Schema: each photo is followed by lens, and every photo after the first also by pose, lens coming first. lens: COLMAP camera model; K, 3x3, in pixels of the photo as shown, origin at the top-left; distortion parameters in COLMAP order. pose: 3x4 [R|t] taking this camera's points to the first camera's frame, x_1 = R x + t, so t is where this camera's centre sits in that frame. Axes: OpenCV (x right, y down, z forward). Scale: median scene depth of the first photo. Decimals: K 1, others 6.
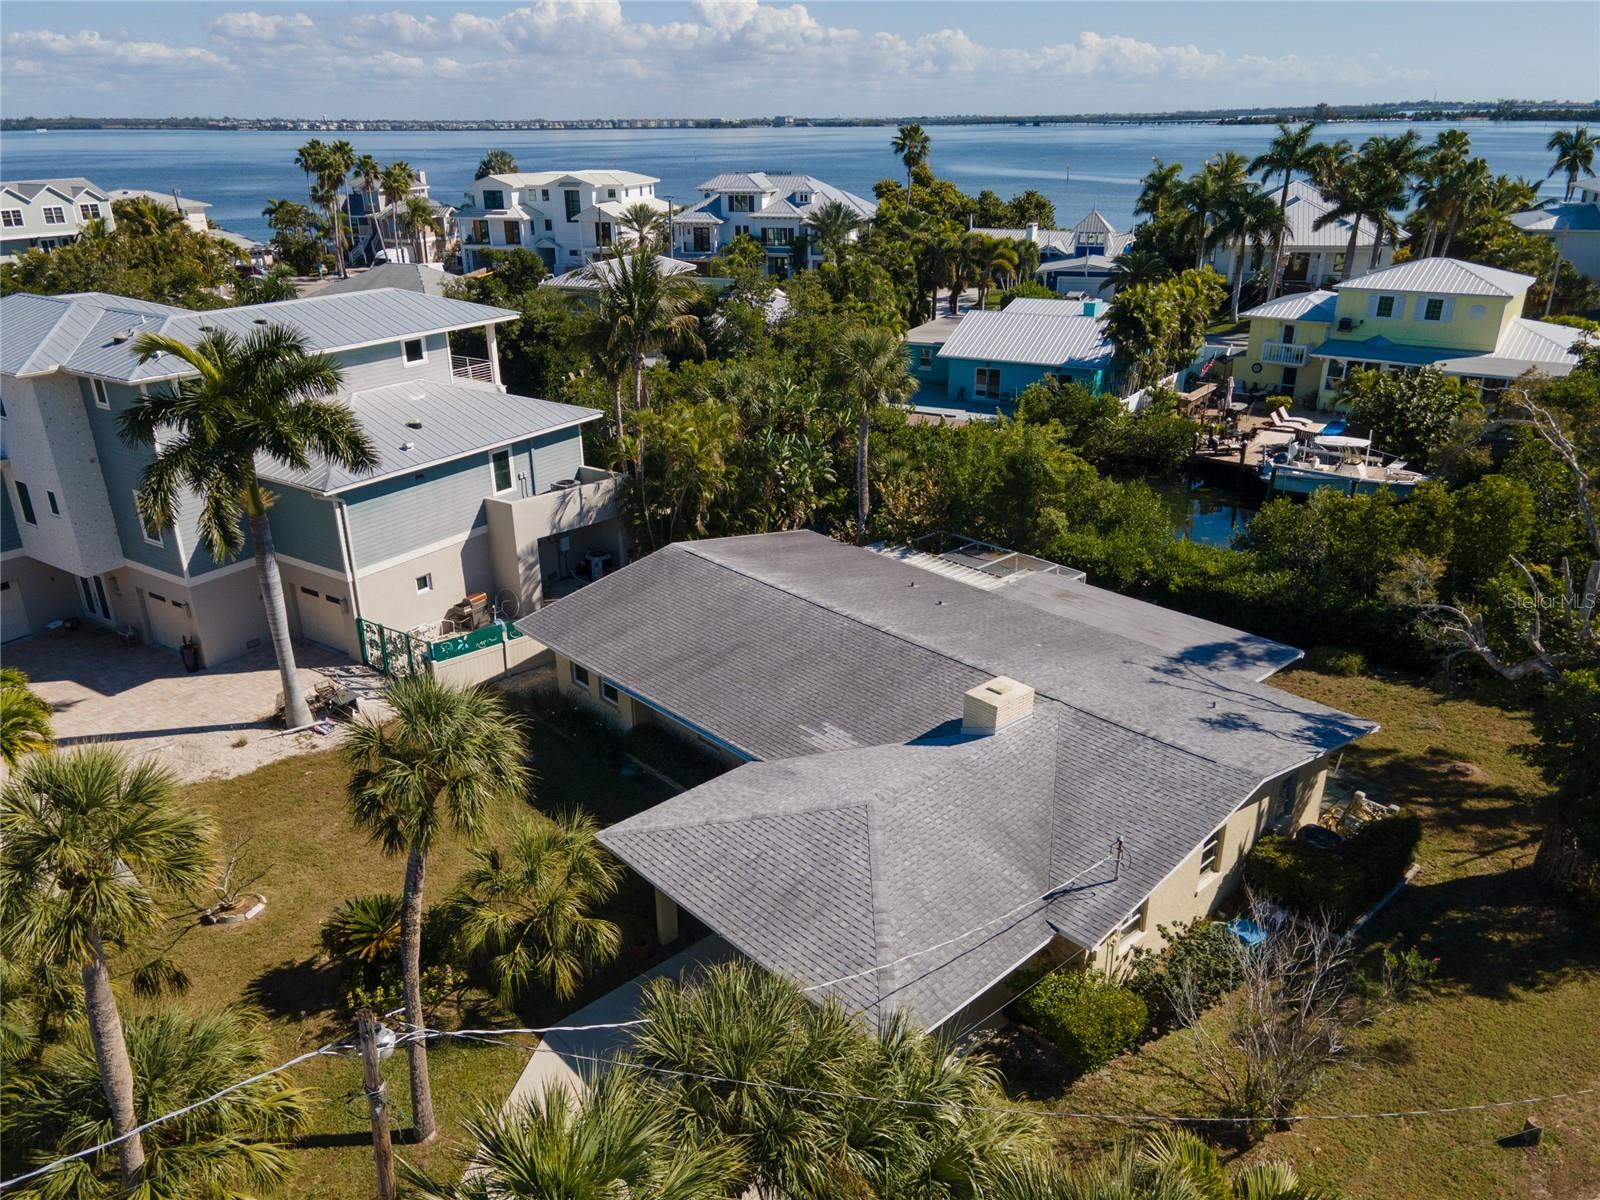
lens RADIAL K [[1129.4, 0, 794.3], [0, 1129.4, 613.9], [0, 0, 1]] dist [0.011623, 0.040524]
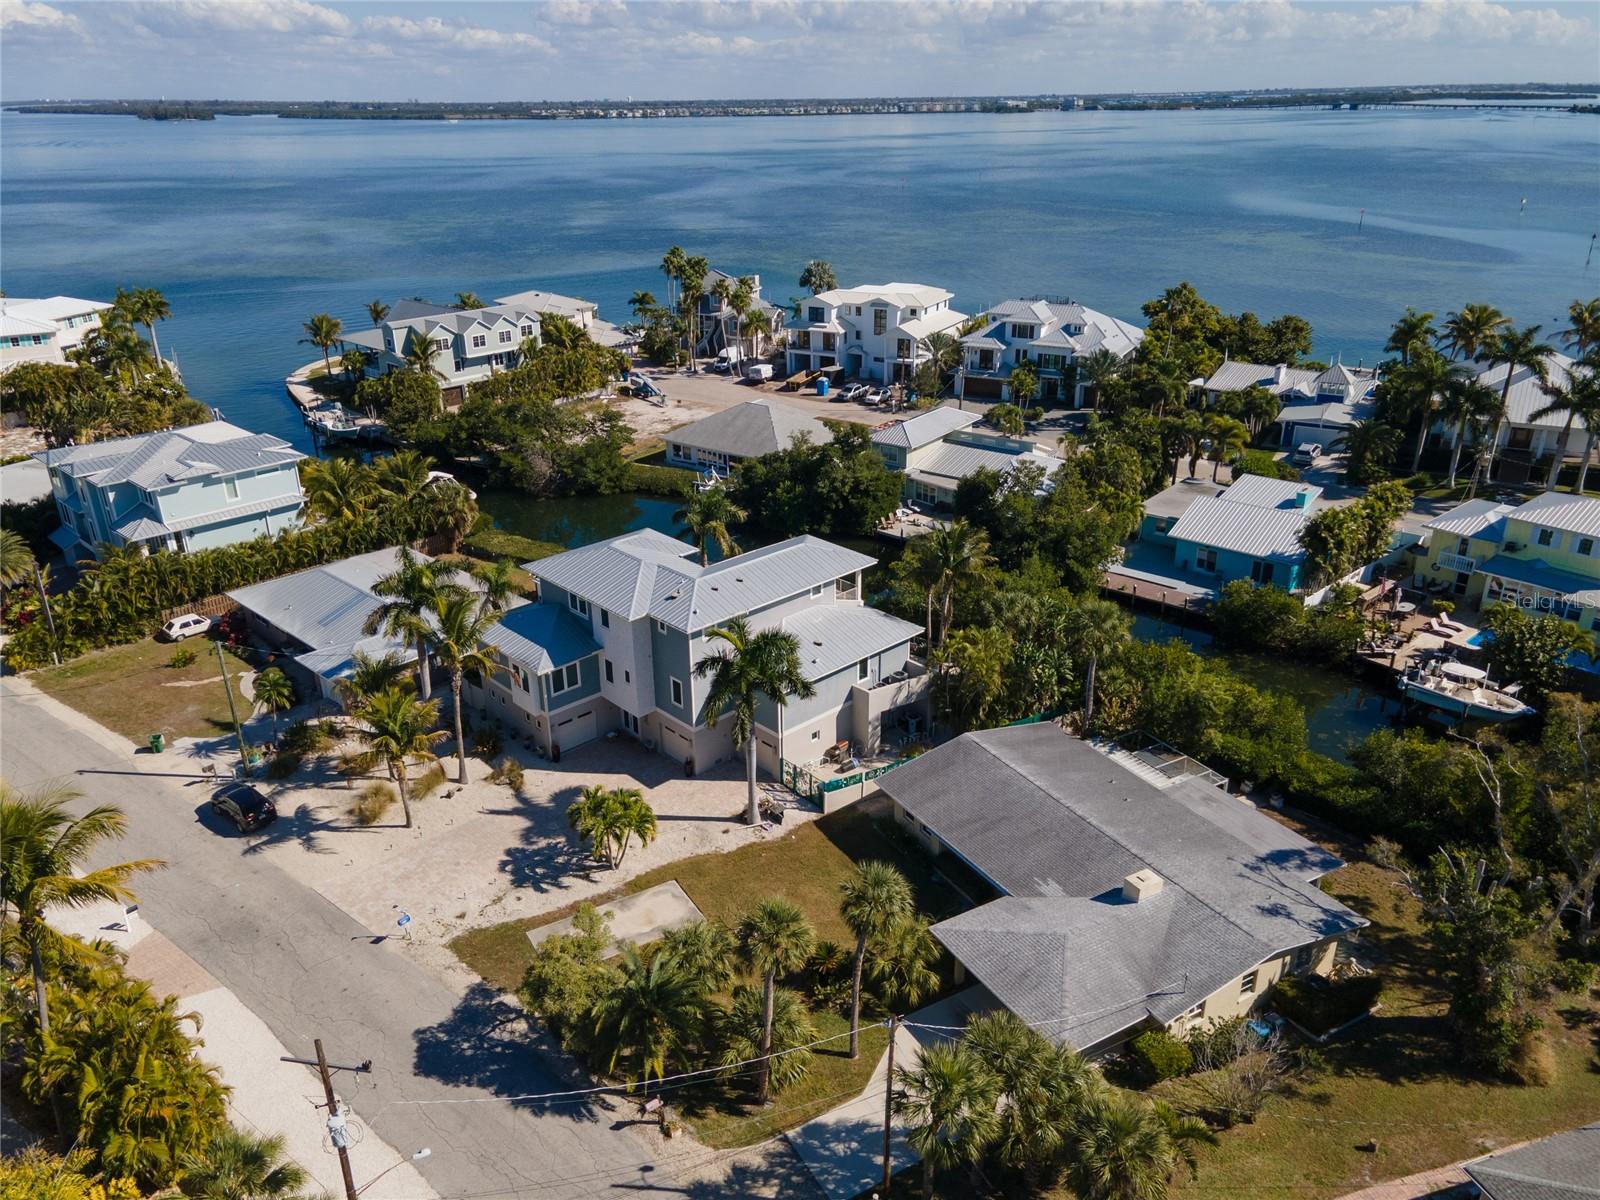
lens RADIAL K [[1129.4, 0, 794.3], [0, 1129.4, 613.9], [0, 0, 1]] dist [0.011623, 0.040524]
pose [[0.974126, 0.088931, -0.207773, -0.022427], [-0.084713, 0.995980, 0.029126, -0.251409], [0.209528, -0.010771, 0.977743, -0.646816]]
